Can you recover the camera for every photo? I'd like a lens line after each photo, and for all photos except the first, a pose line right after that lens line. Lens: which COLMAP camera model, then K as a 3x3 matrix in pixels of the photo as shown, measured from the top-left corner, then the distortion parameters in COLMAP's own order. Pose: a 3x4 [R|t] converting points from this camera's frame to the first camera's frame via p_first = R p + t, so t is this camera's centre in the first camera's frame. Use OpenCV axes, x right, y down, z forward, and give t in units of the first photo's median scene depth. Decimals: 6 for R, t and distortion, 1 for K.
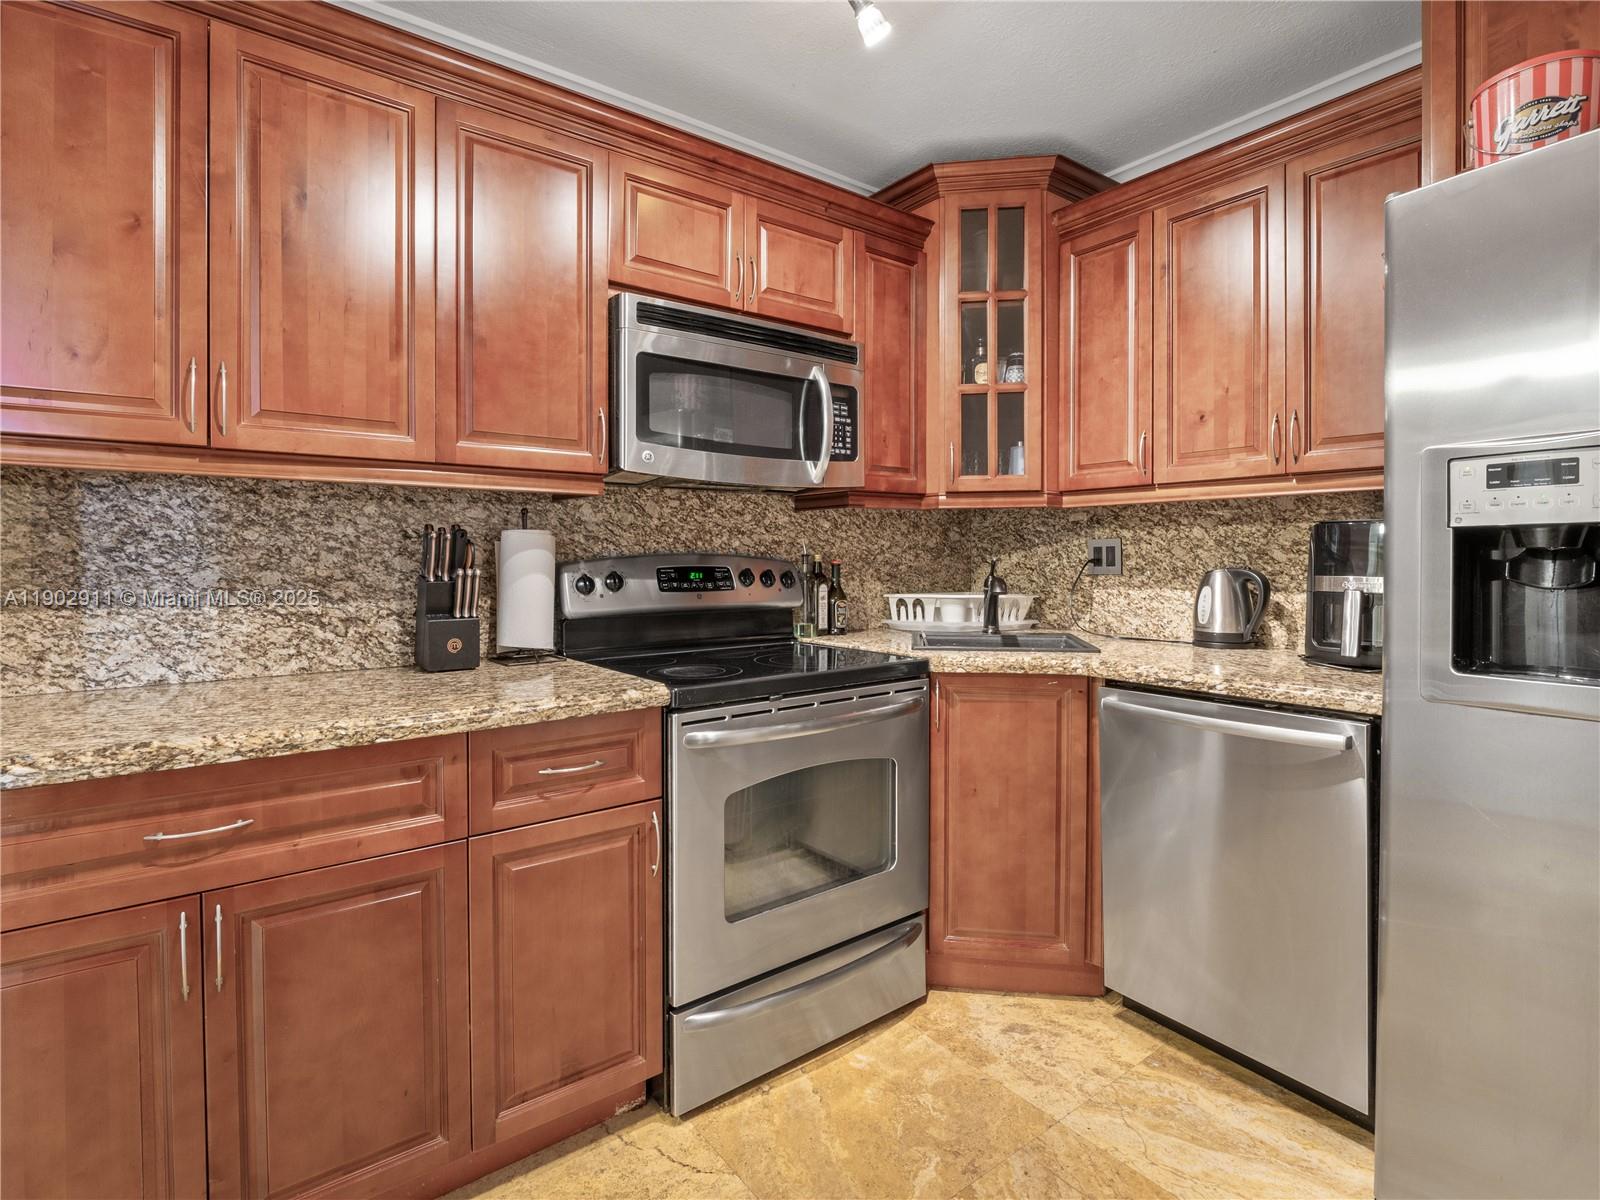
lens RADIAL K [[785.4, 0, 802.4], [0, 785.4, 567.7], [0, 0, 1]] dist [-0.004475, -0.007025]
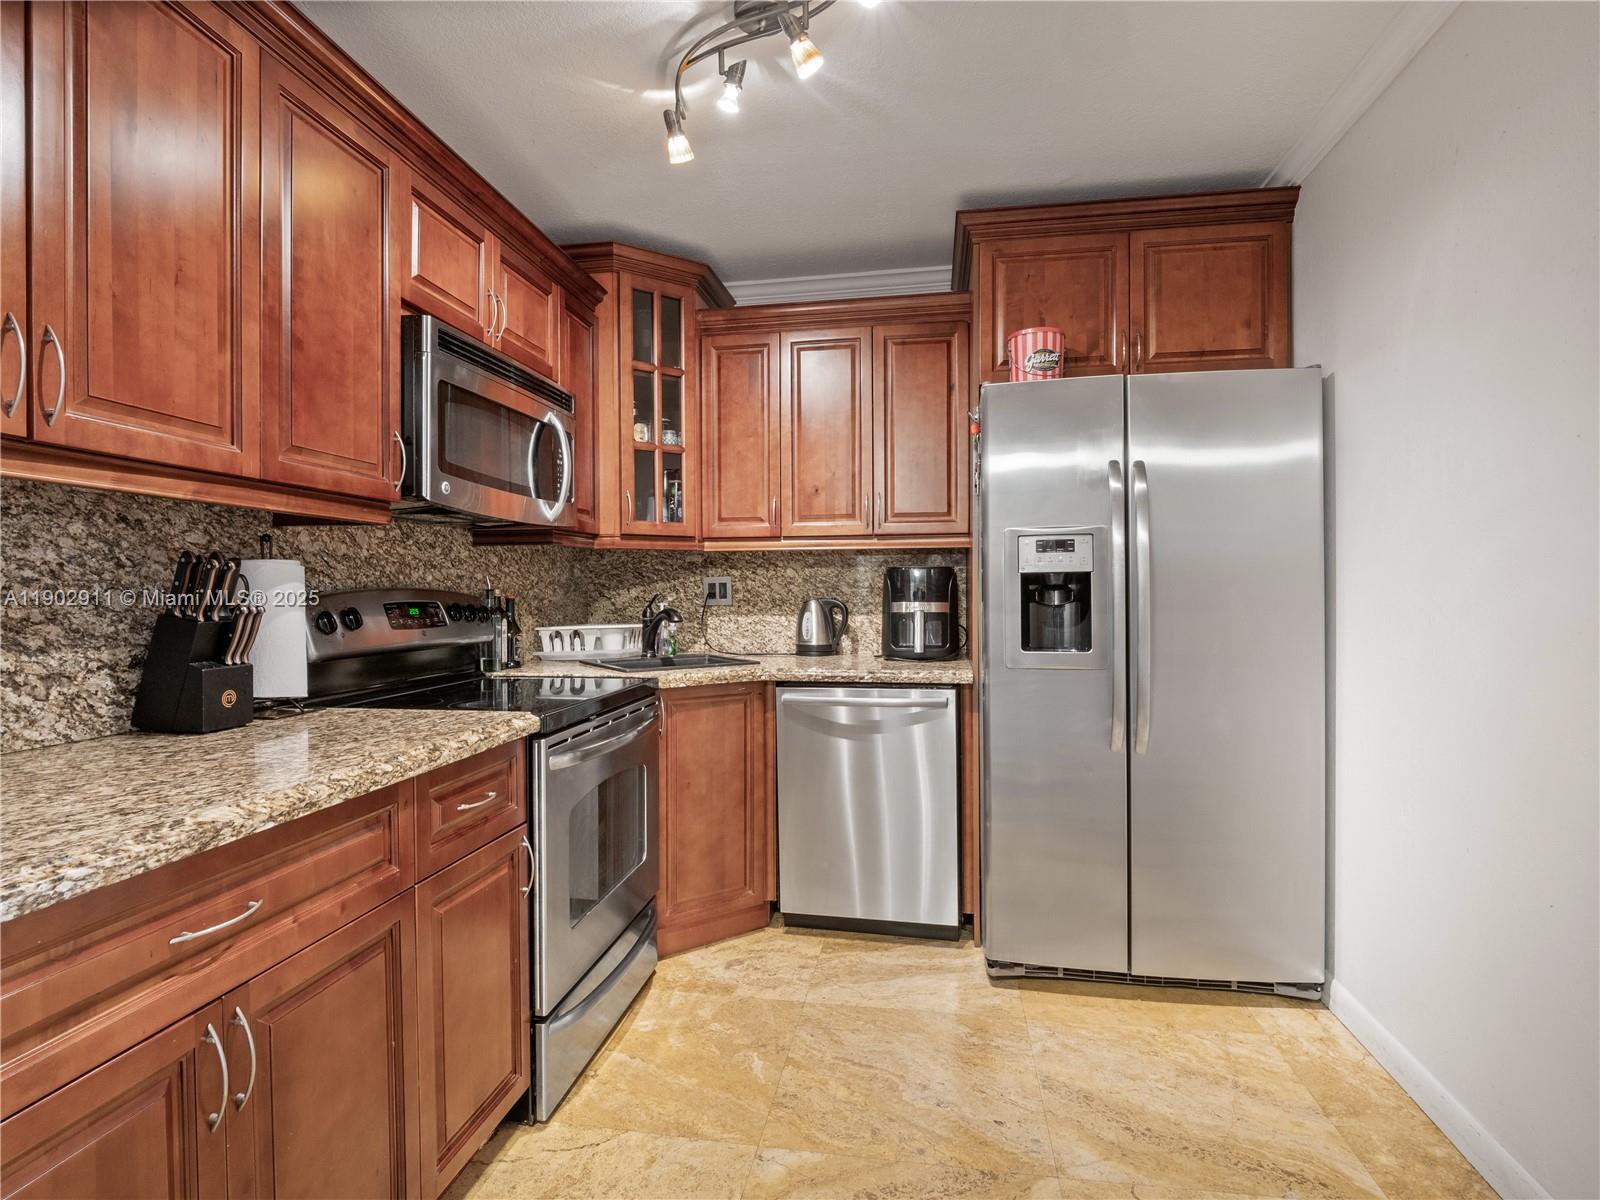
lens RADIAL K [[791.6, 0, 798.2], [0, 791.6, 604.1], [0, 0, 1]] dist [-0.011016, -0.003689]
pose [[0.736382, -0.013033, 0.676441, -0.489561], [0.013675, 0.999897, 0.004378, 0.003853], [-0.676428, 0.006027, 0.736484, -0.013565]]
